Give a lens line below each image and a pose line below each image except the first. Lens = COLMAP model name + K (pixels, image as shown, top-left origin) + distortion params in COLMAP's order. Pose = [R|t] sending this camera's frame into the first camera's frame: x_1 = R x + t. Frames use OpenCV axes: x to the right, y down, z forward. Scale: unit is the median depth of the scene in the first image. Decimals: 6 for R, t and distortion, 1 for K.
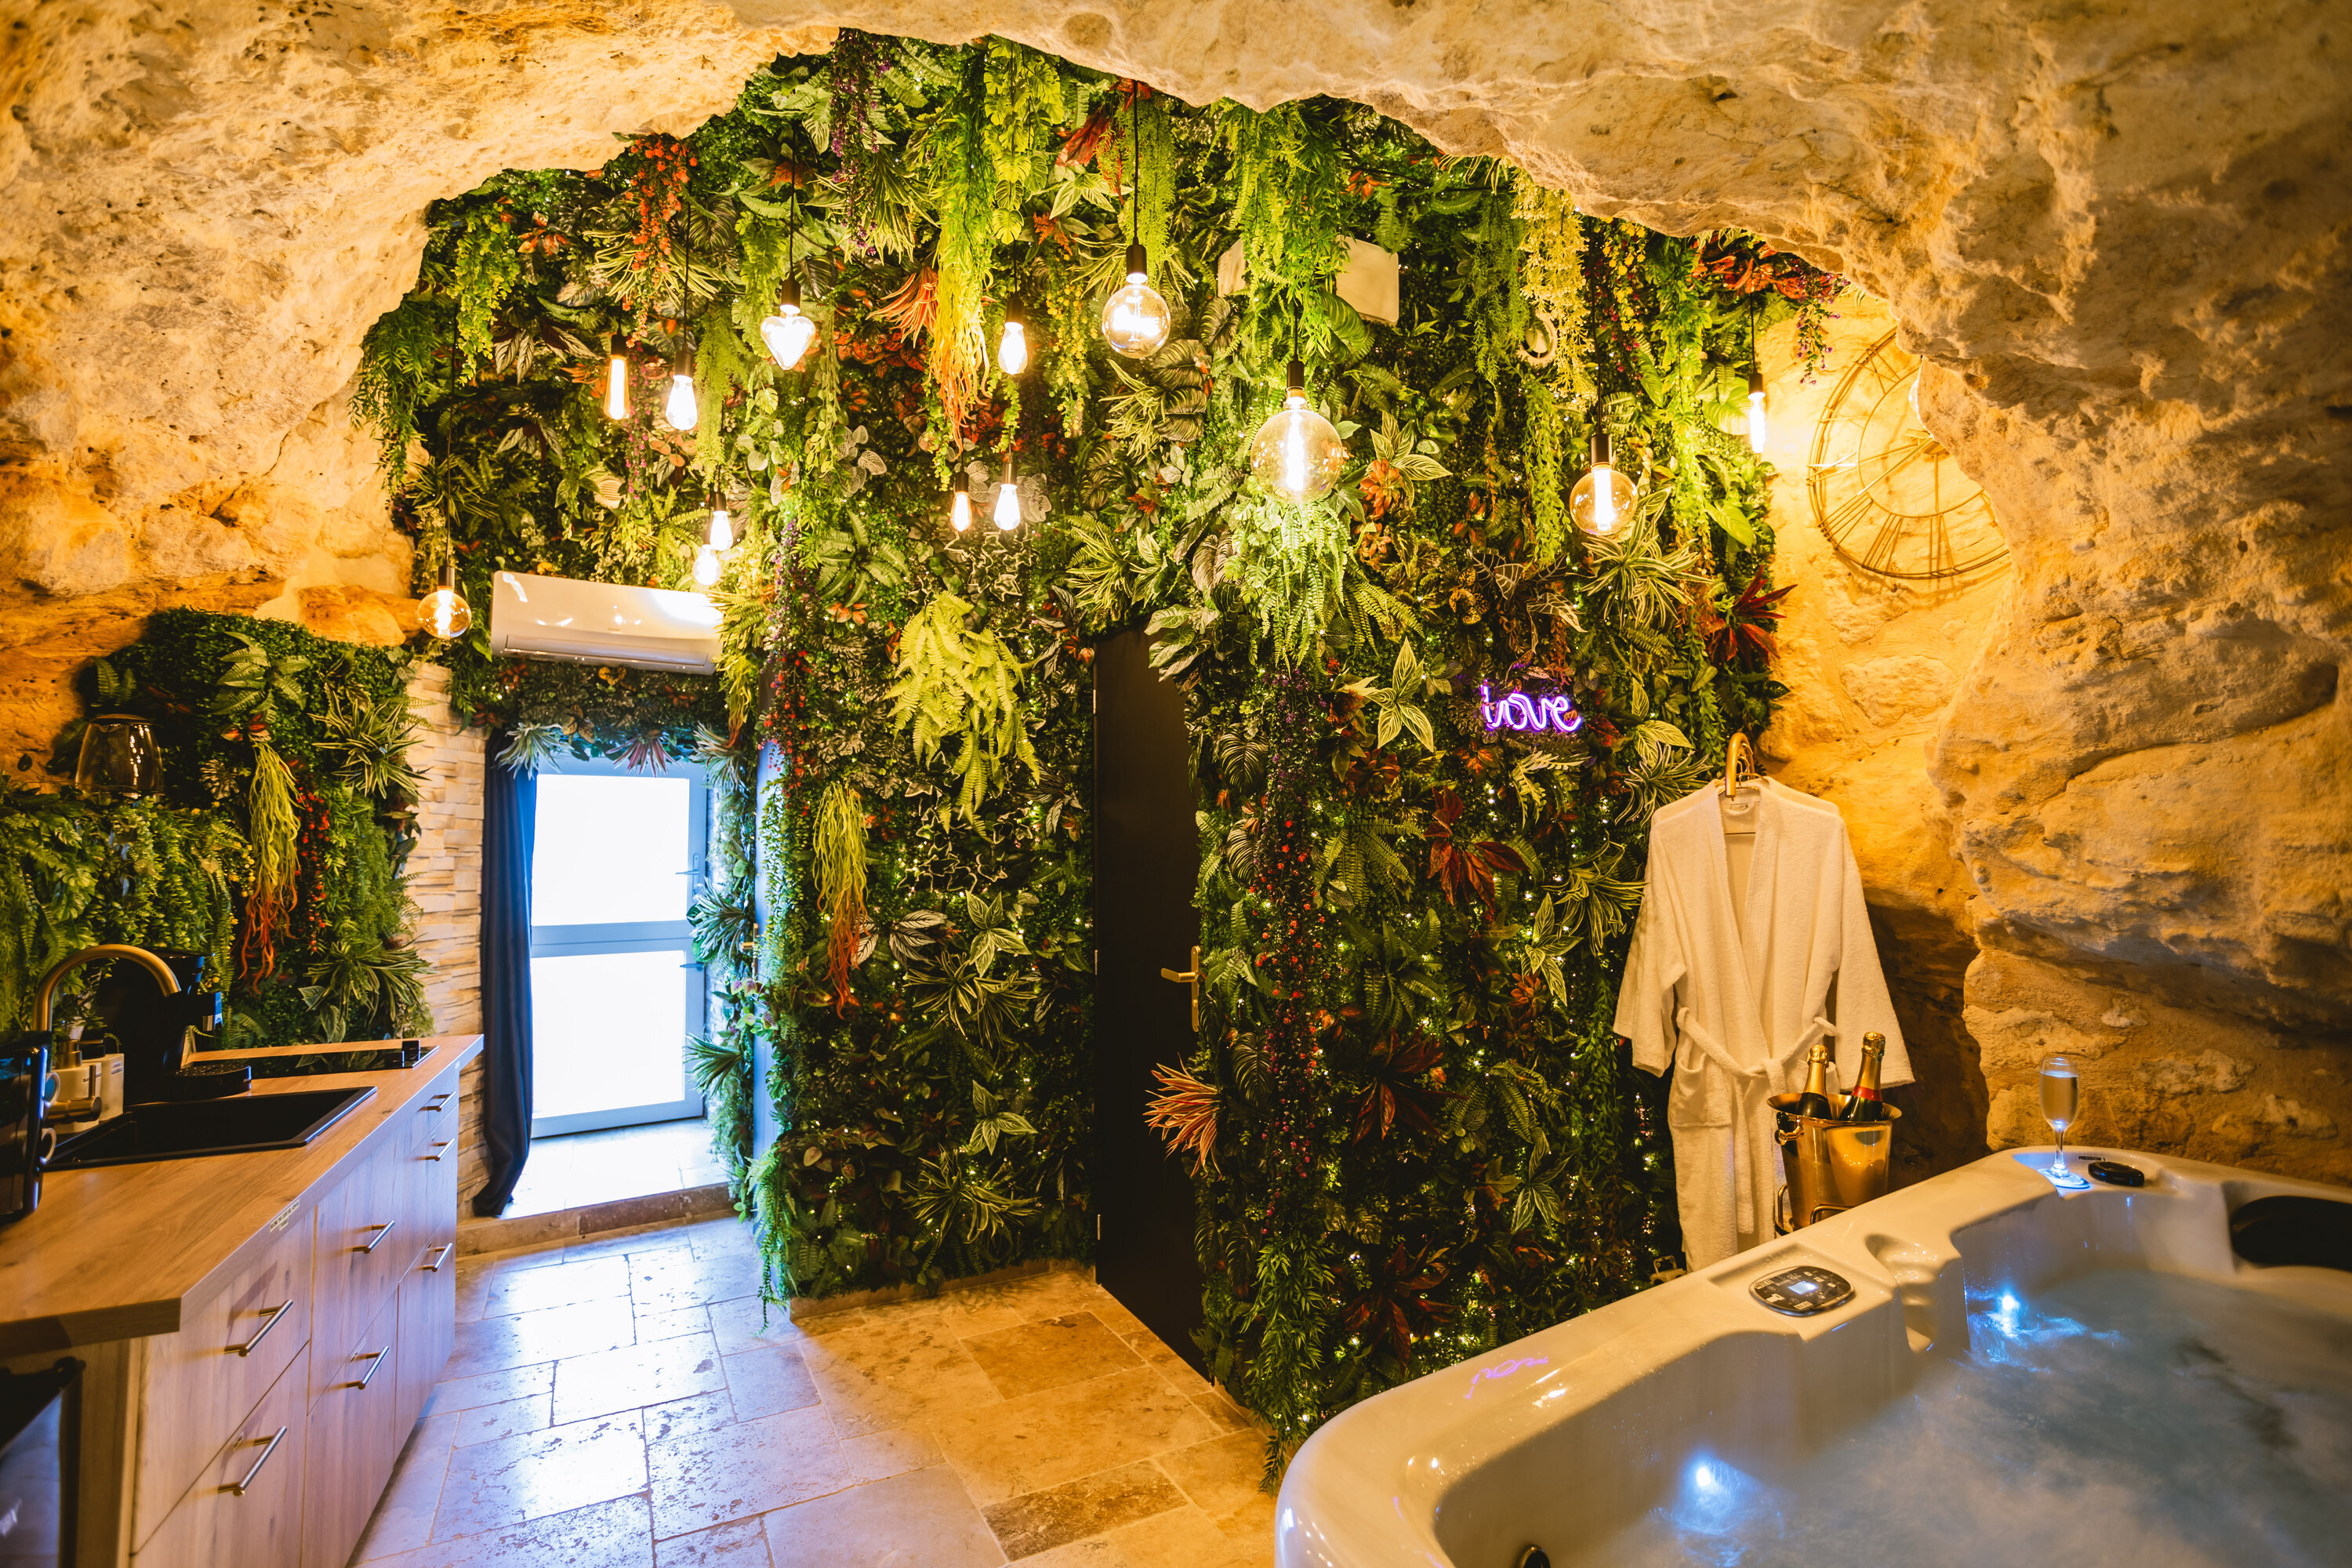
lens RADIAL K [[1148.2, 0, 1176.0], [0, 1148.2, 784.0], [0, 0, 1]] dist [-0.068589, -0.000032]
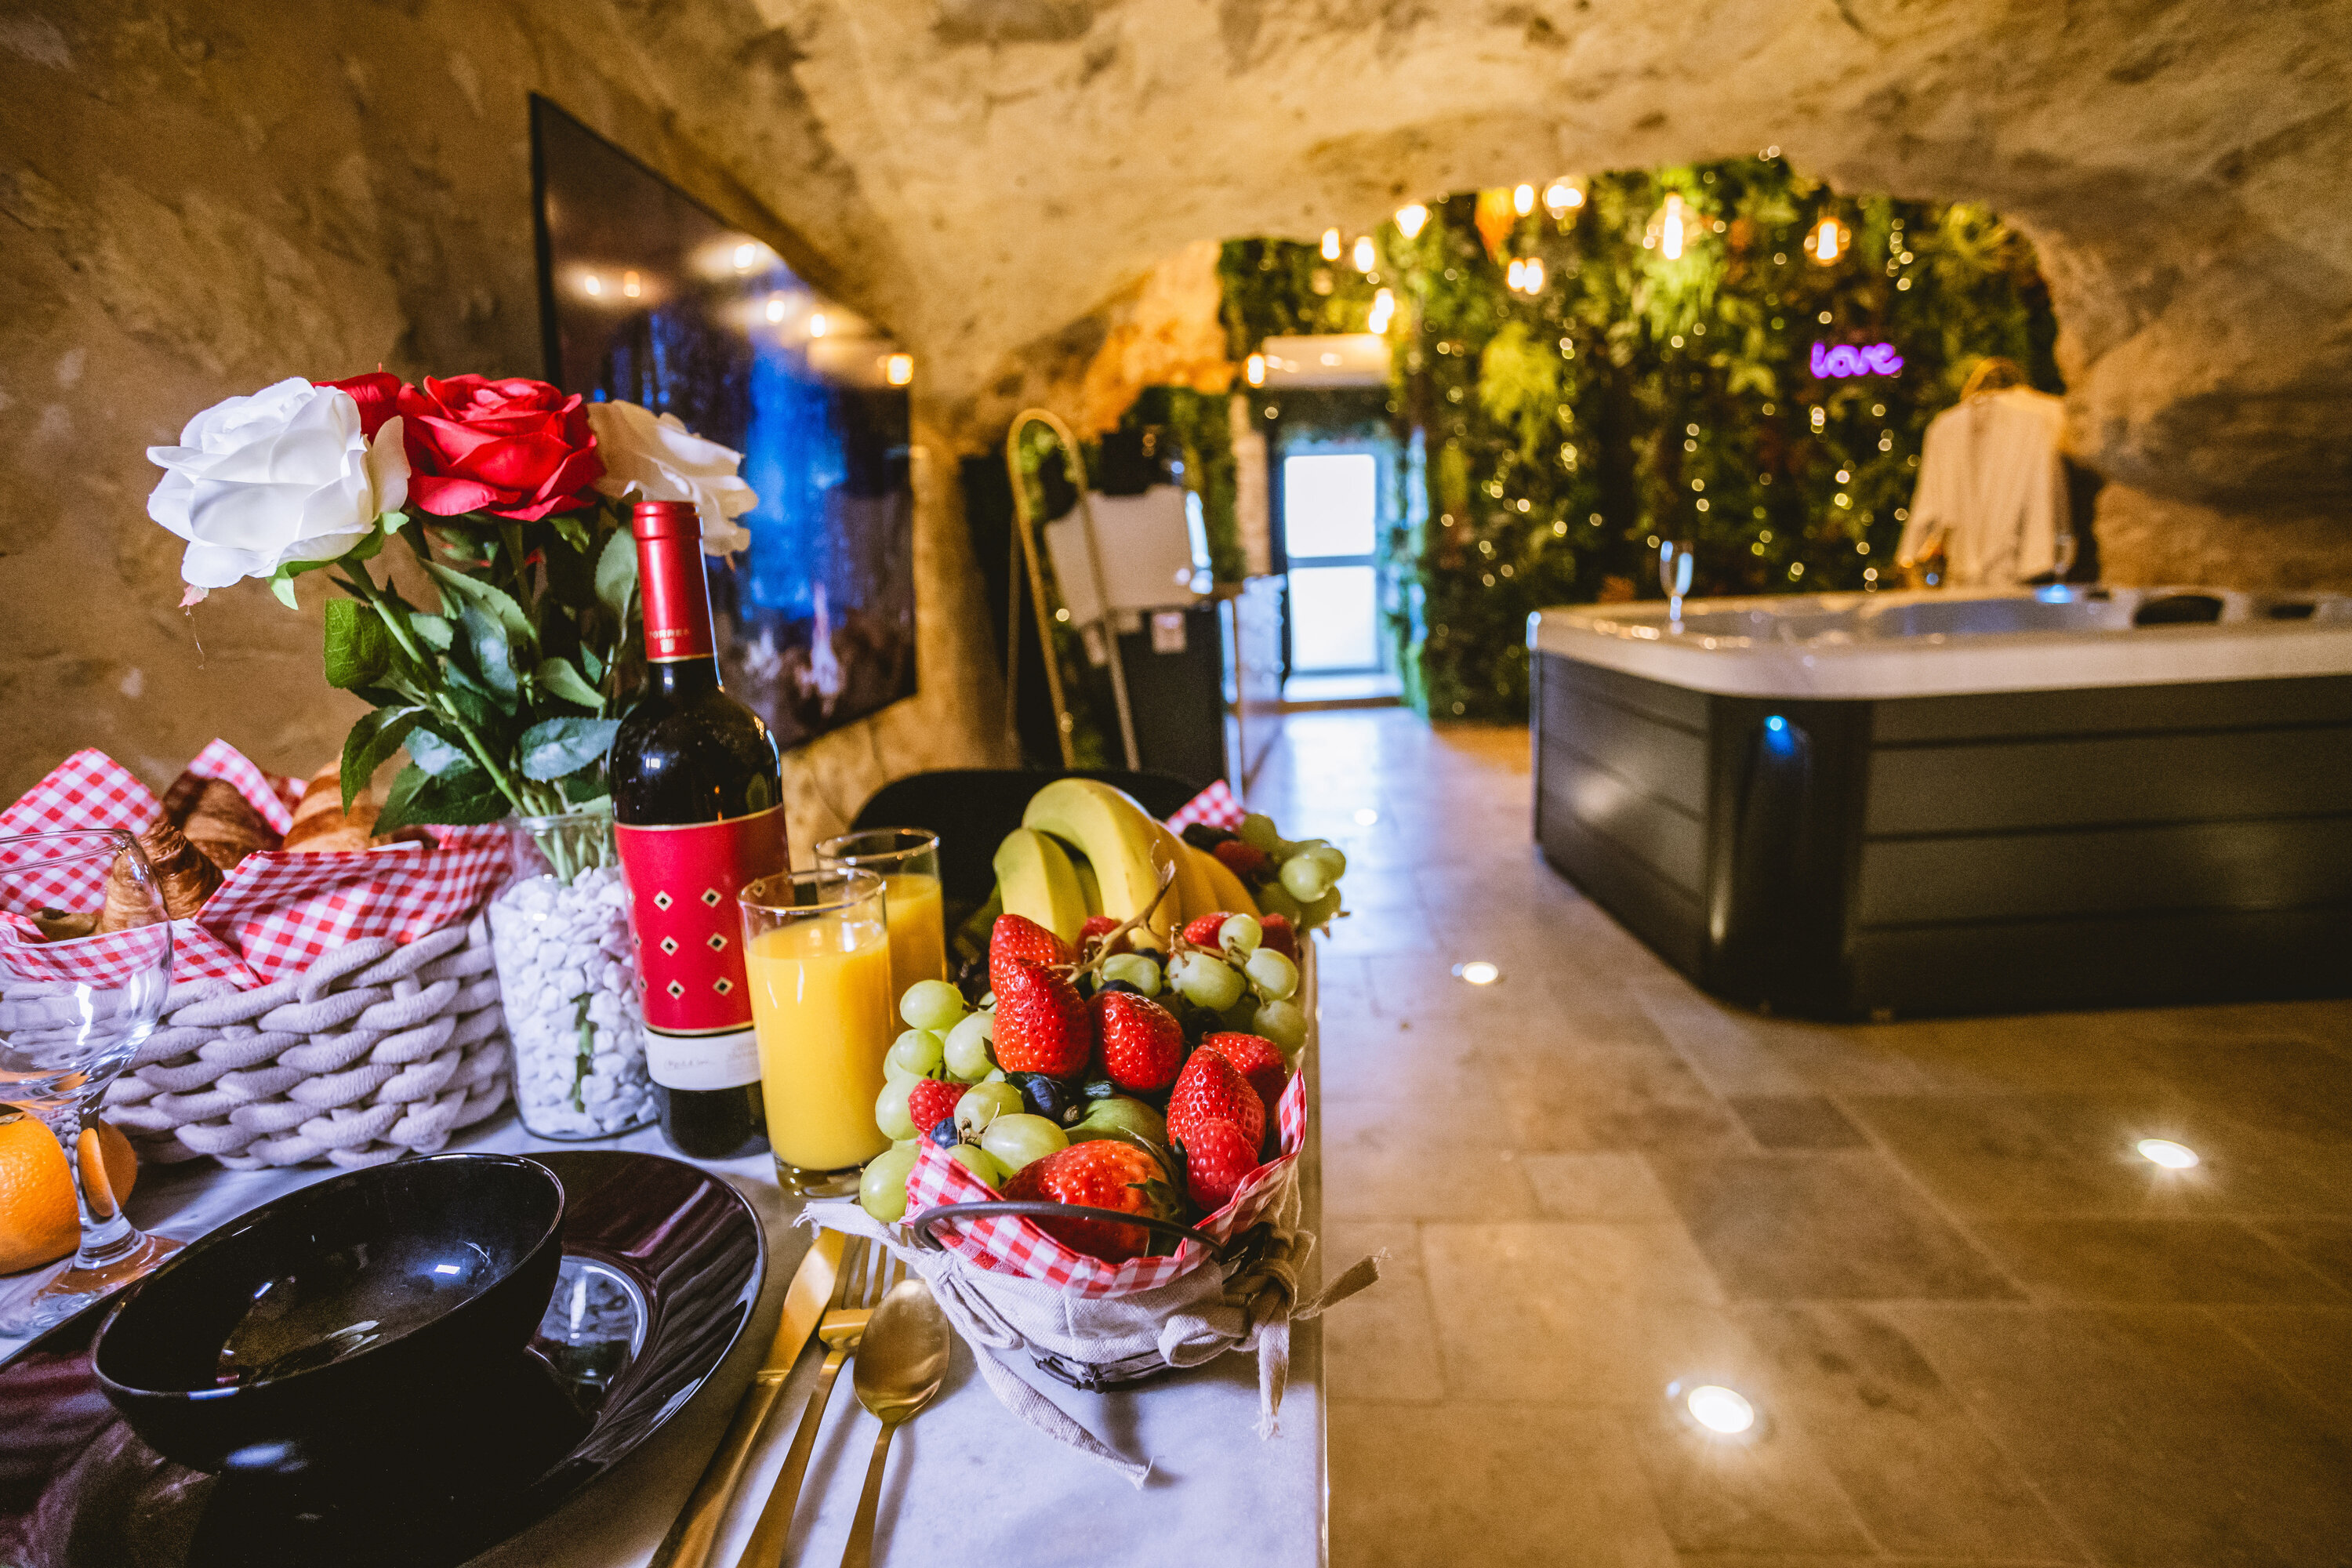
lens RADIAL K [[1229.8, 0, 1188.4], [0, 1229.8, 786.2], [0, 0, 1]] dist [0.003088, 0.000159]
pose [[0.856481, 0.059166, -0.512776, 0.381350], [0.064796, 0.973227, 0.220522, 0.070989], [0.512095, -0.222099, 0.829717, -0.960345]]
